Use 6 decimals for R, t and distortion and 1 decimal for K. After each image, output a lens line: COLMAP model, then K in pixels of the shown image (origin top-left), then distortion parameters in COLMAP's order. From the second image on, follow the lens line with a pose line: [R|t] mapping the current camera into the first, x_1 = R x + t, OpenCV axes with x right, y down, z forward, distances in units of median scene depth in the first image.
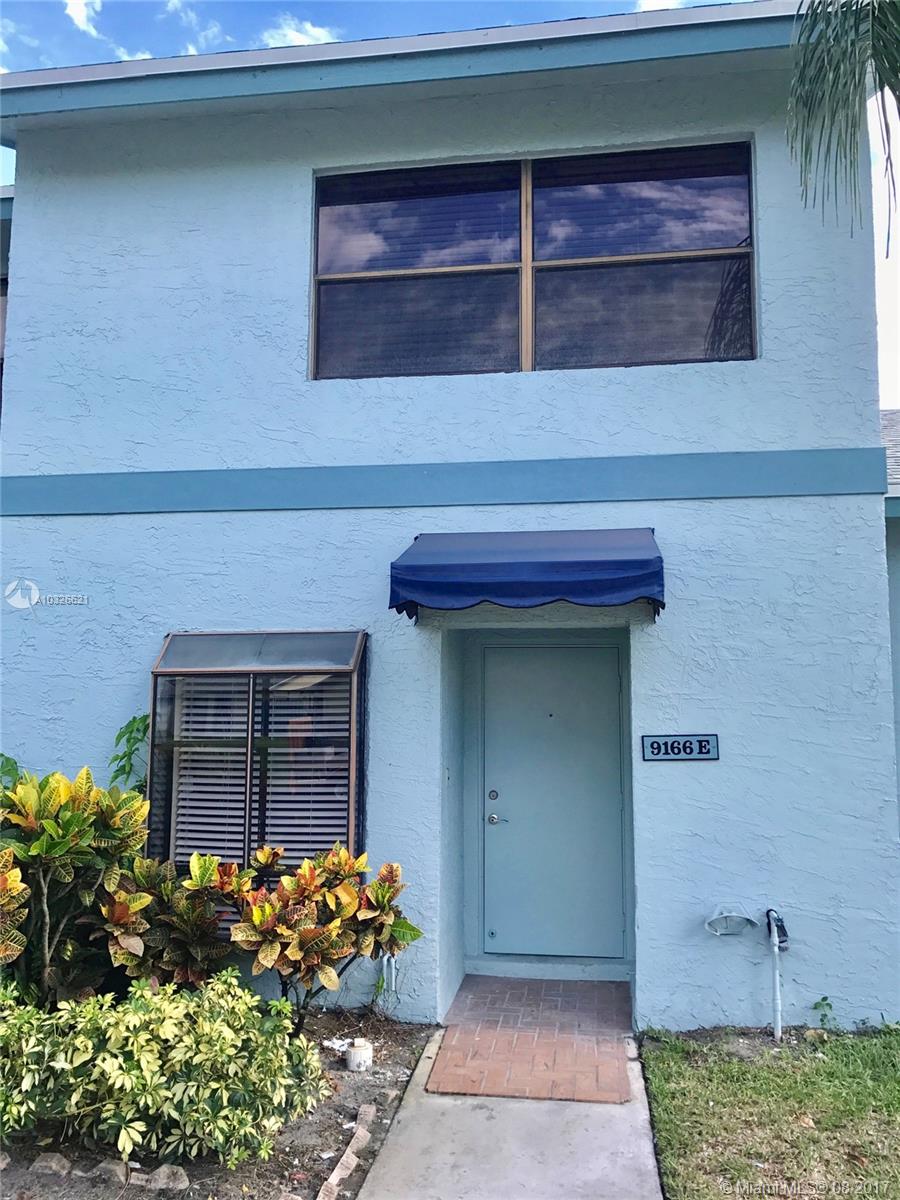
lens RADIAL K [[975.3, 0, 449.0], [0, 975.3, 599.6], [0, 0, 1]] dist [0.047275, -0.001522]
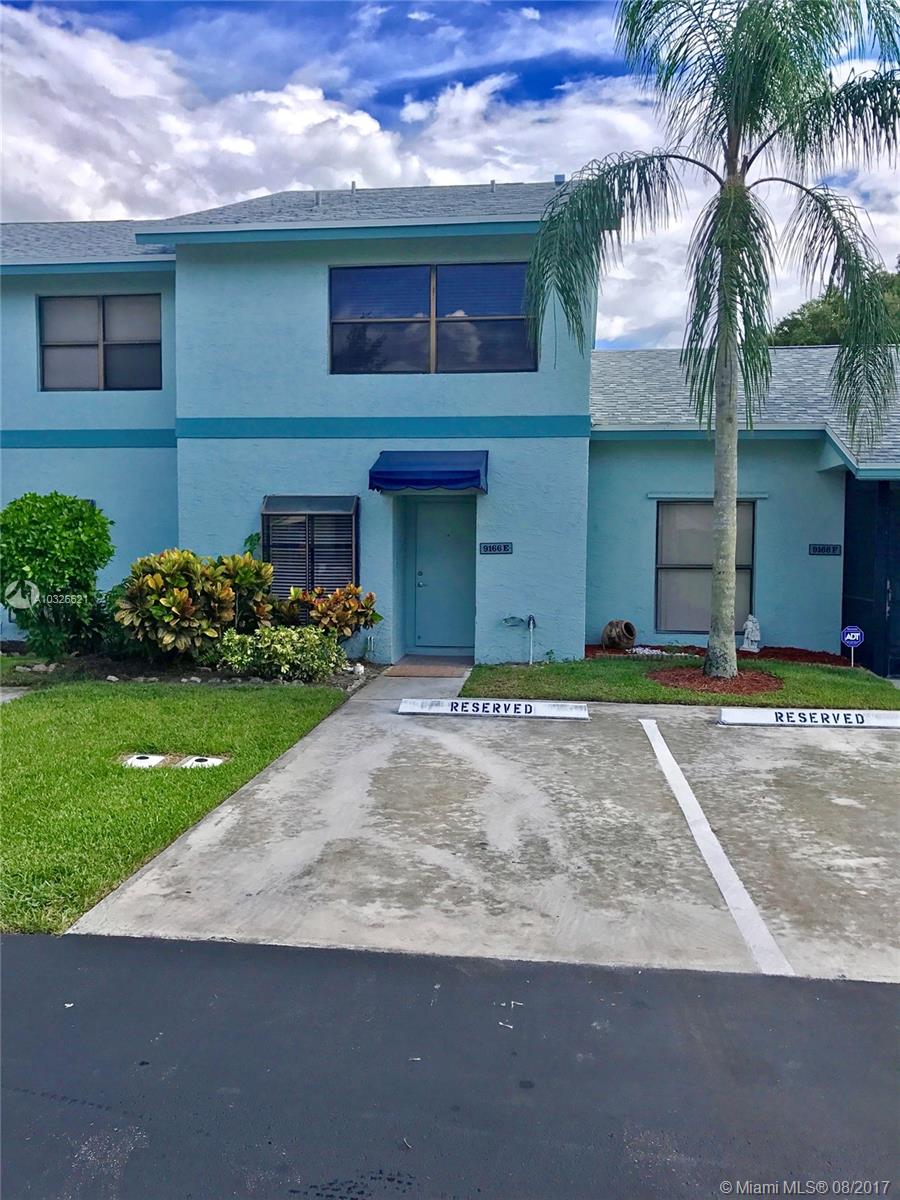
lens RADIAL K [[975.3, 0, 487.6], [0, 975.3, 606.6], [0, 0, 1]] dist [0.047275, -0.001522]
pose [[0.998058, 0.000241, 0.062299, 0.074060], [-0.010918, 0.985193, 0.171100, -0.109286], [-0.061335, -0.171448, 0.983282, -1.312787]]
